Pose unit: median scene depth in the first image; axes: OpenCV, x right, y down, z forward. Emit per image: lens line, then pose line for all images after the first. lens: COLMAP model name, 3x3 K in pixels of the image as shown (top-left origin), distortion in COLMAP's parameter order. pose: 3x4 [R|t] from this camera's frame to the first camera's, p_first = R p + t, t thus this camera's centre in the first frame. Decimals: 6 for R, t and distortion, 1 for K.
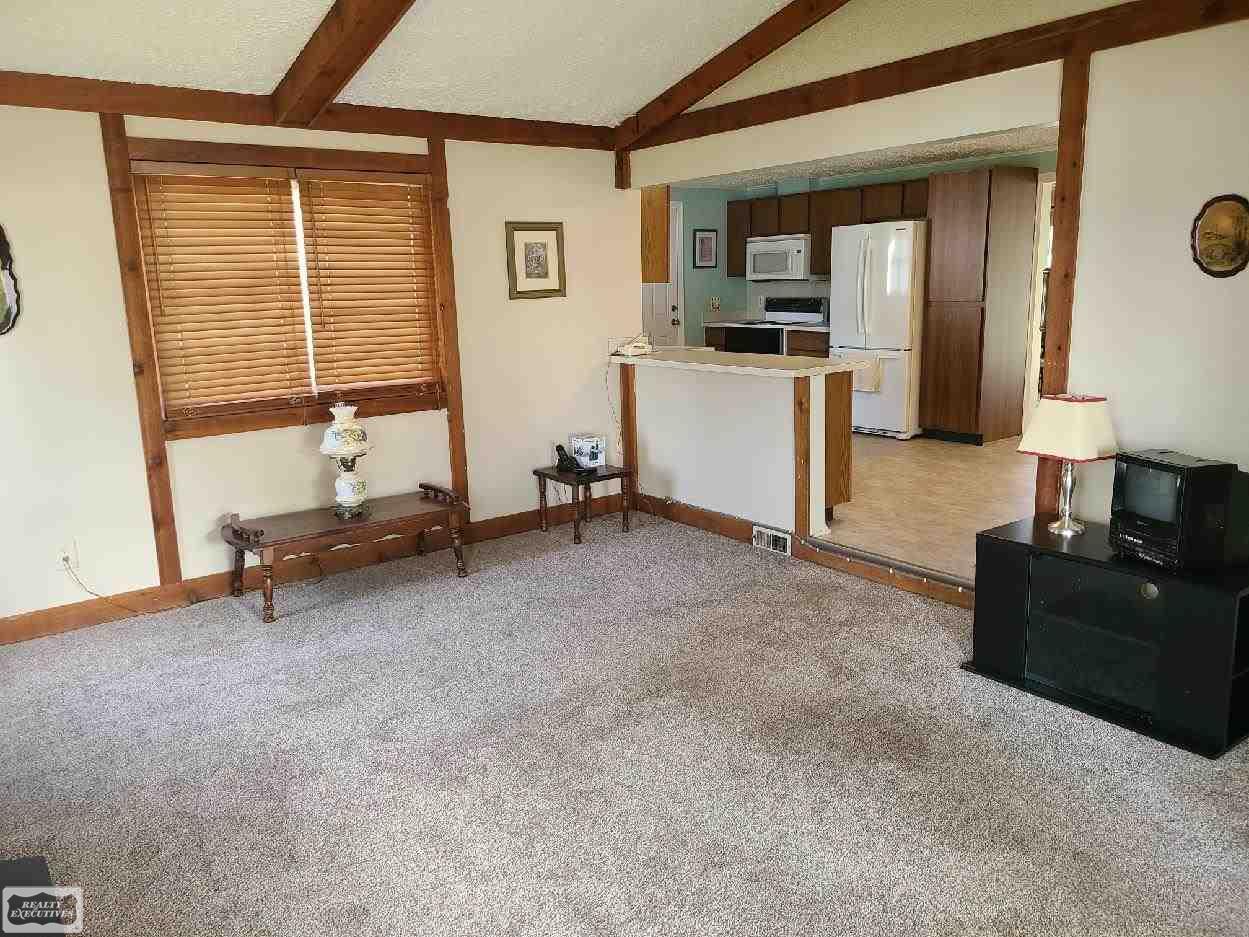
lens RADIAL K [[934.8, 0, 617.9], [0, 934.8, 467.6], [0, 0, 1]] dist [0.058057, -0.045513]
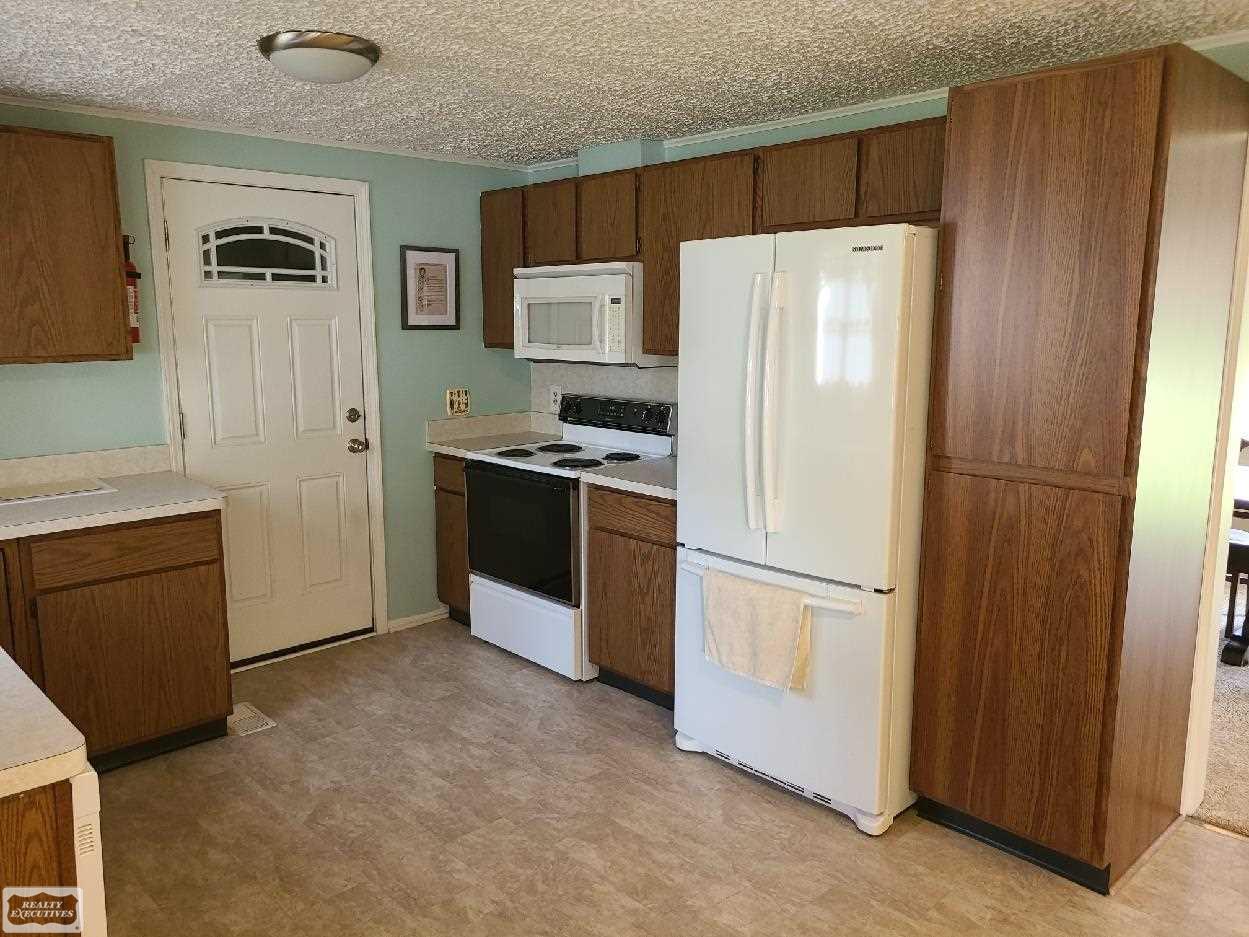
lens RADIAL K [[934.8, 0, 617.9], [0, 934.8, 467.6], [0, 0, 1]] dist [0.058057, -0.045513]
pose [[0.994690, 0.007607, 0.102637, 0.145521], [-0.003625, 0.999236, -0.038922, -0.132212], [-0.102855, 0.038344, 0.993957, 0.555035]]
